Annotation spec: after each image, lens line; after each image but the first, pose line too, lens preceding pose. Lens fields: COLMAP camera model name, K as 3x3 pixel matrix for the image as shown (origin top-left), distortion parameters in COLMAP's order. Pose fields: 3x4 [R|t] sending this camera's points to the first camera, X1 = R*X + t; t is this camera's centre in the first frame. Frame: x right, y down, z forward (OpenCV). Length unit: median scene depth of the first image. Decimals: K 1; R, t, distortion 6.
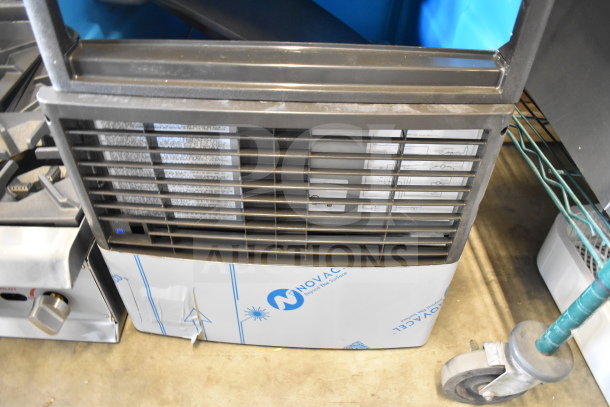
lens RADIAL K [[465.0, 0, 302.9], [0, 465.0, 204.2], [0, 0, 1]] dist [-0.105030, 0.013579]
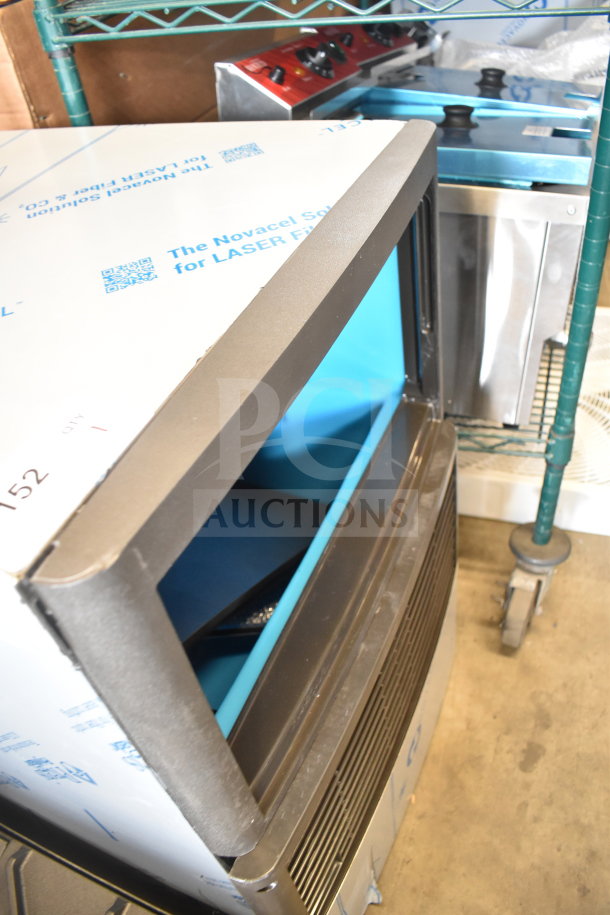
lens RADIAL K [[697.5, 0, 305.5], [0, 697.5, 457.0], [0, 0, 1]] dist [-0.105030, 0.013579]
pose [[0.380514, -0.682772, 0.623724, -0.535681], [0.723931, 0.639606, 0.258510, -0.599574], [-0.575442, 0.353167, 0.737659, 0.017970]]
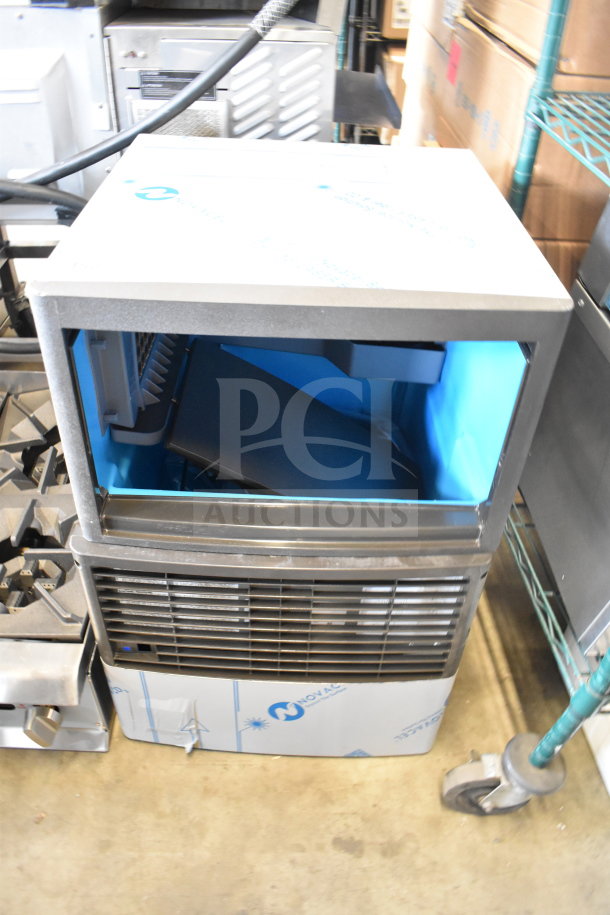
lens RADIAL K [[697.5, 0, 302.3], [0, 697.5, 456.7], [0, 0, 1]] dist [-0.105030, 0.013579]
pose [[0.999822, 0.001746, 0.018802, -0.032374], [-0.000534, 0.997929, -0.064318, -0.255803], [-0.018875, 0.064297, 0.997752, -0.541205]]
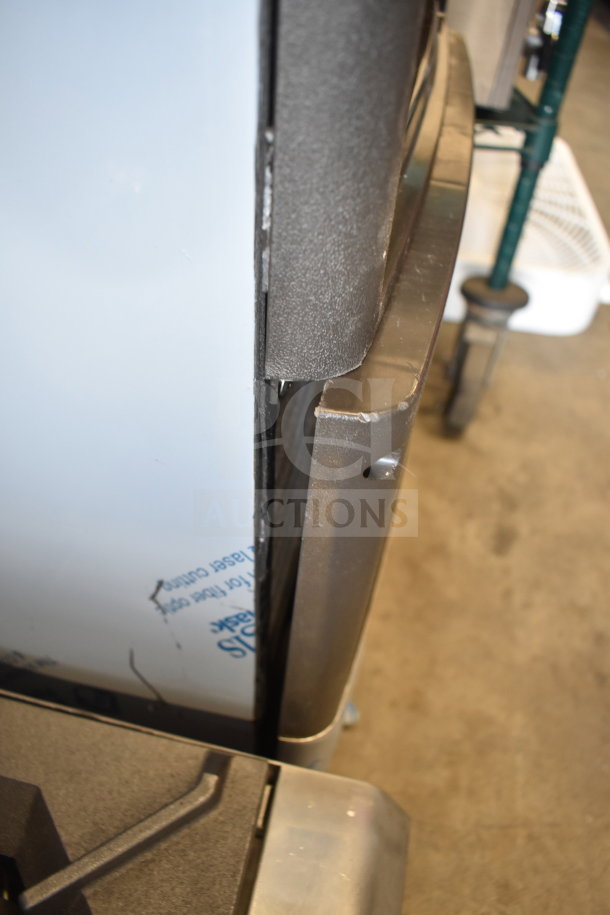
lens RADIAL K [[697.5, 0, 303.8], [0, 697.5, 457.8], [0, 0, 1]] dist [-0.105030, 0.013579]
pose [[0.190057, -0.710241, 0.677817, -0.654816], [0.633463, 0.616175, 0.468030, -0.330294], [-0.750068, 0.340420, 0.567020, 0.562060]]
